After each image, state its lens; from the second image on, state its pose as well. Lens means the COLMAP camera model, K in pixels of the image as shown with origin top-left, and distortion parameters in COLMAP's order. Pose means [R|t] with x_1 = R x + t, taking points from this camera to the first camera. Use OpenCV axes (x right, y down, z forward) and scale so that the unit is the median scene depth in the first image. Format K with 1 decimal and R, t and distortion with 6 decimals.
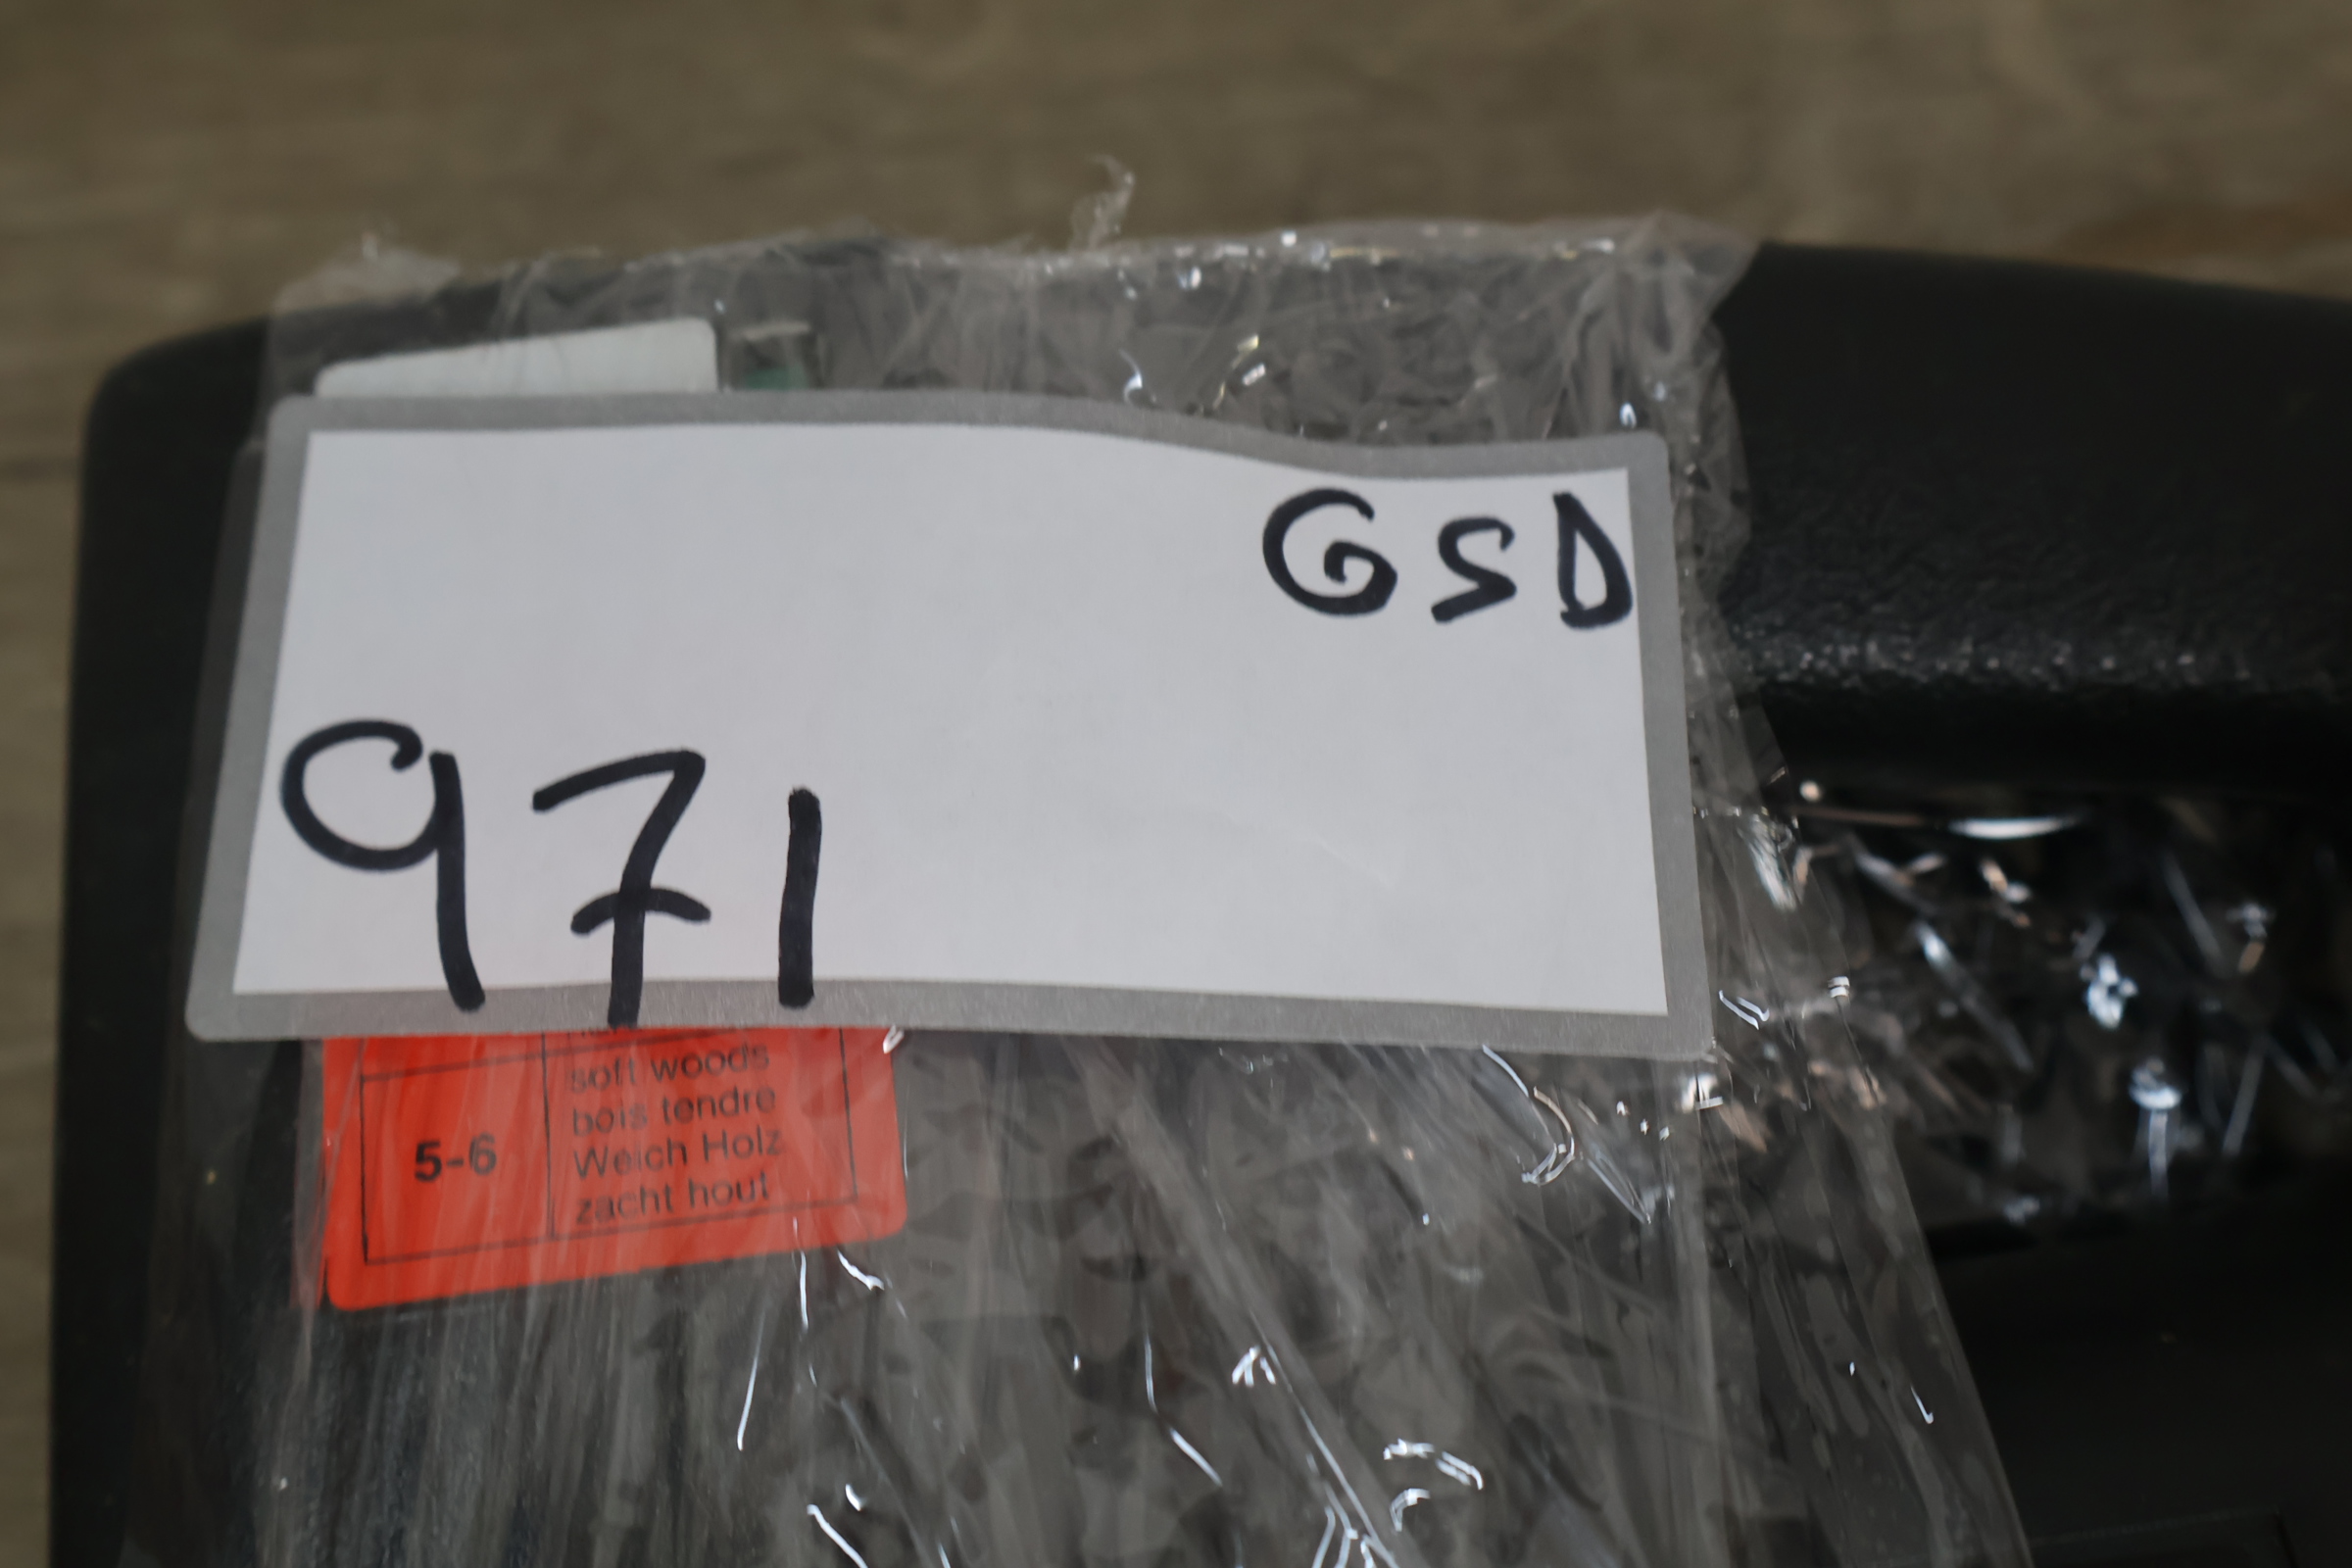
lens RADIAL K [[2584.3, 0, 1185.1], [0, 2584.3, 776.2], [0, 0, 1]] dist [0.012803, -0.002712]
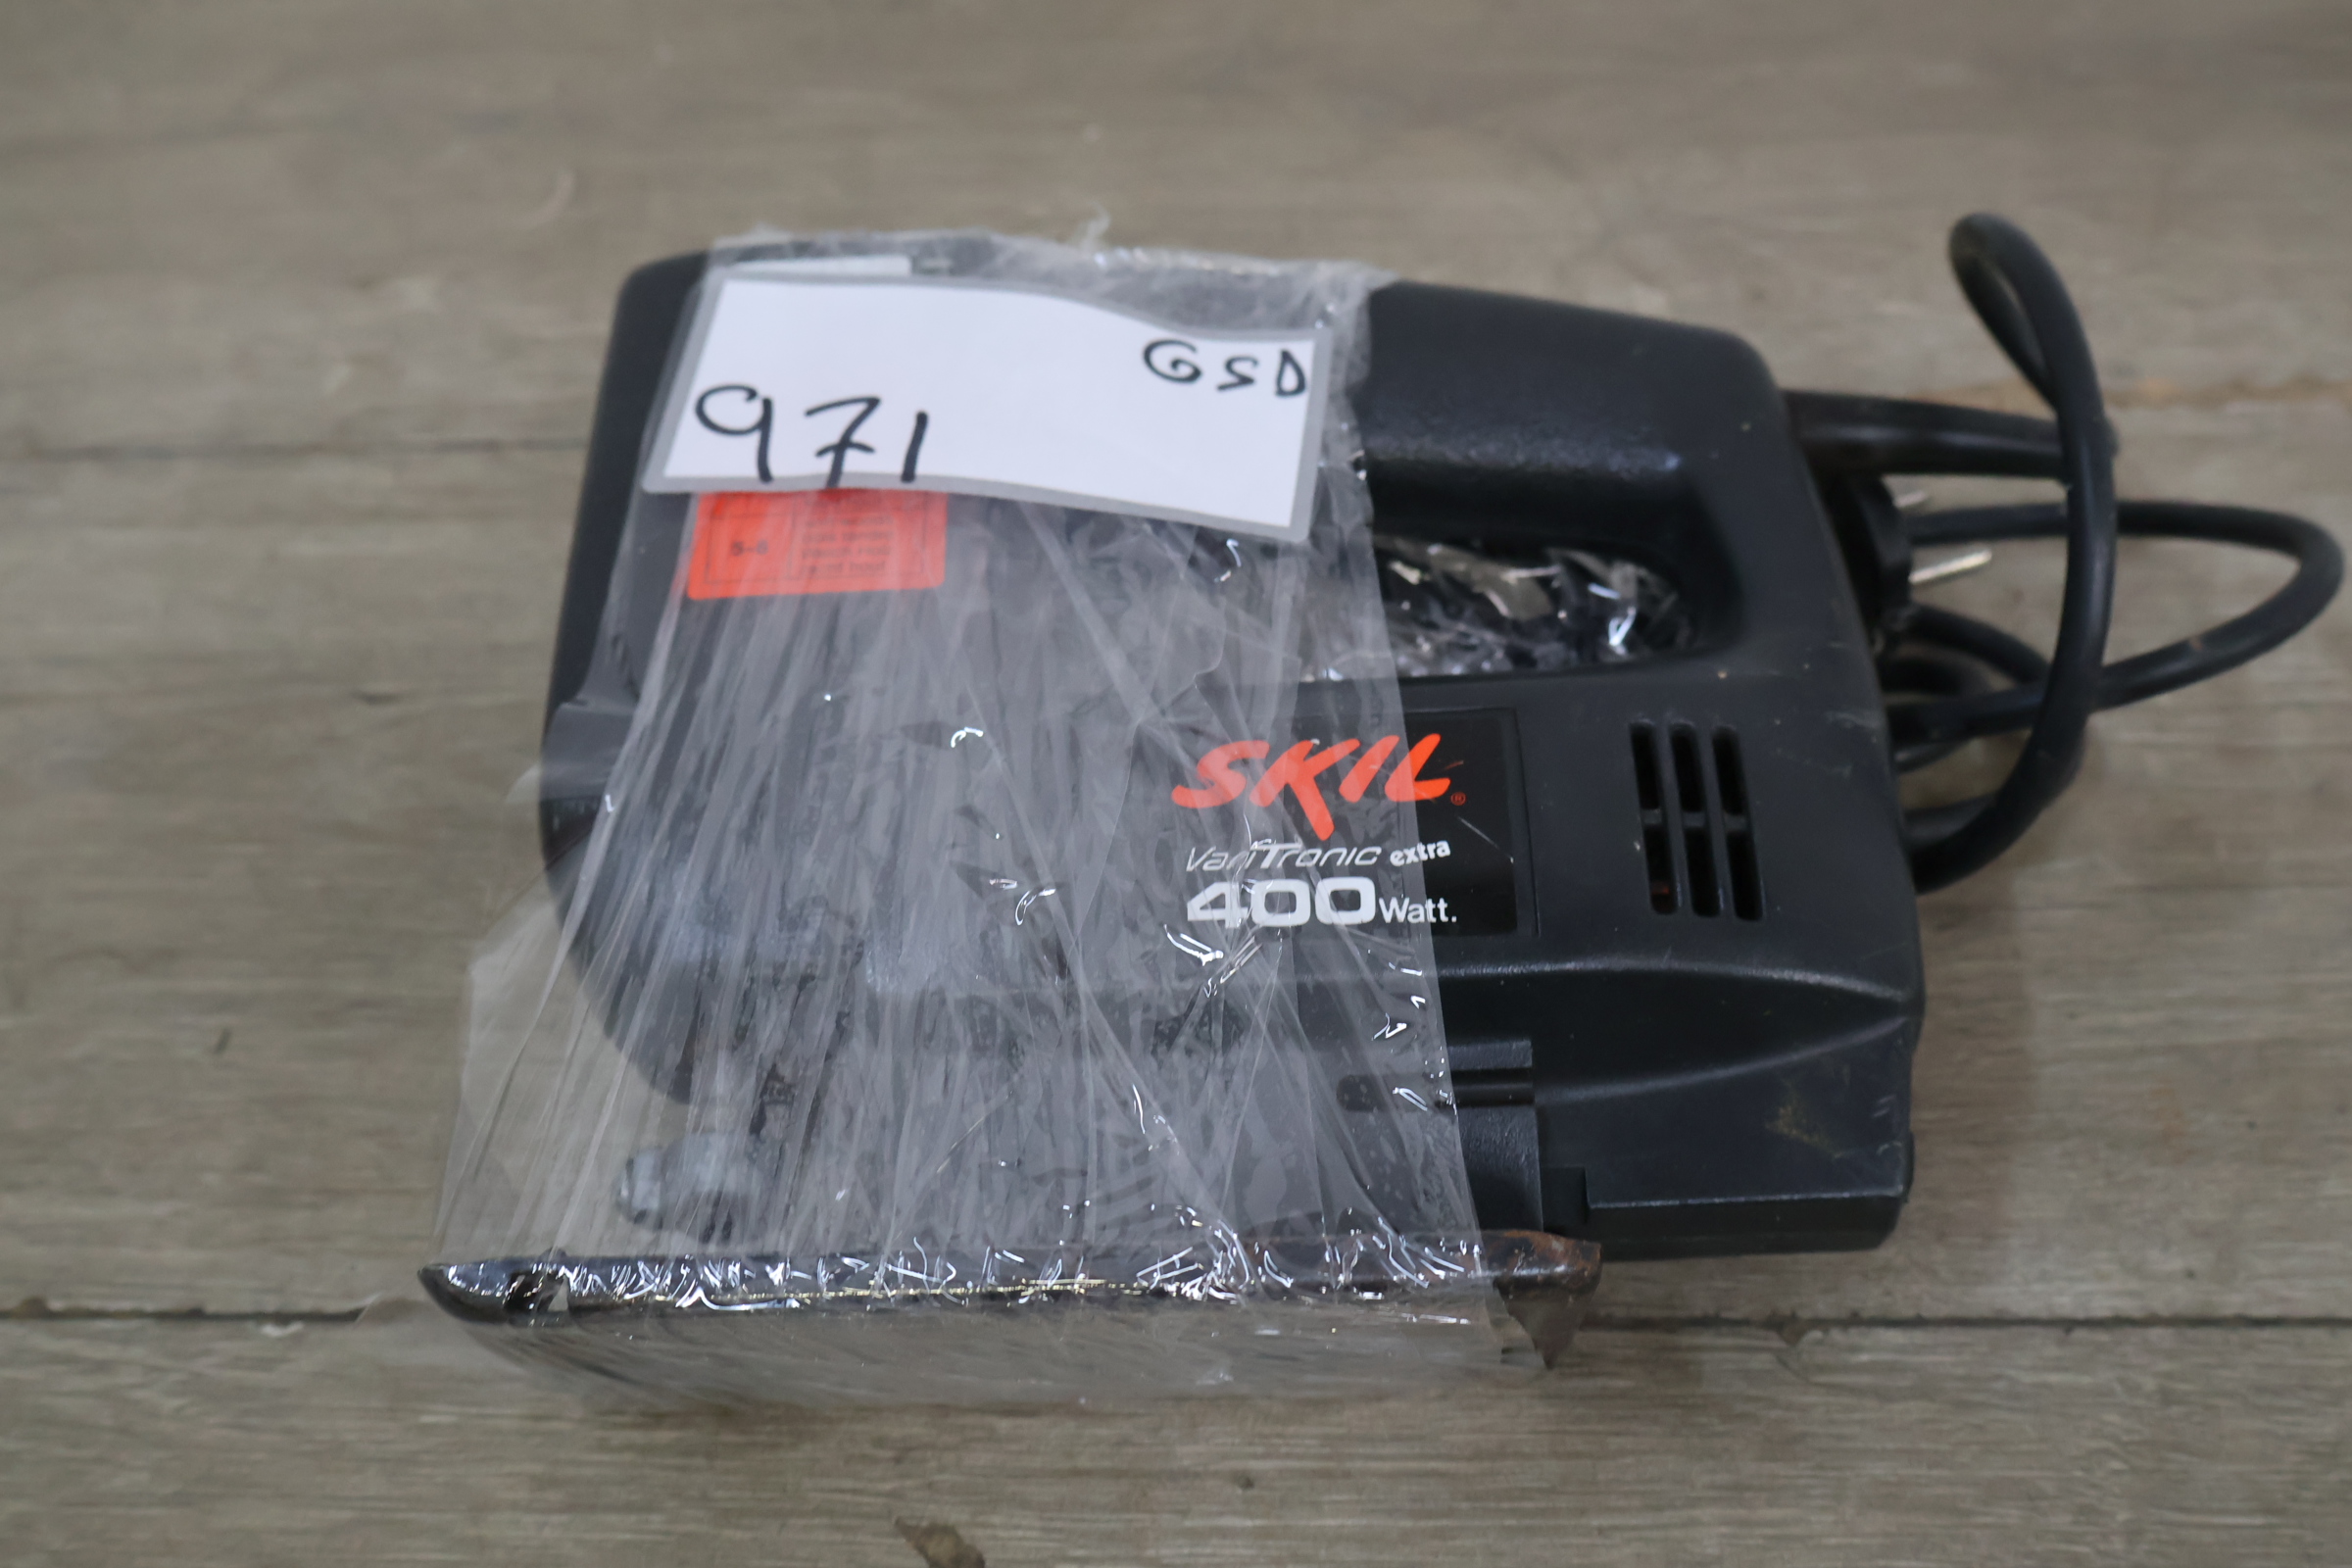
lens RADIAL K [[2740.0, 0, 1176.0], [0, 2740.0, 784.0], [0, 0, 1]] dist [0.005119, 0.036350]
pose [[0.992814, 0.084365, -0.084868, 0.296443], [-0.105865, 0.949861, -0.294205, 0.973263], [0.055792, 0.301076, 0.951967, -1.147568]]
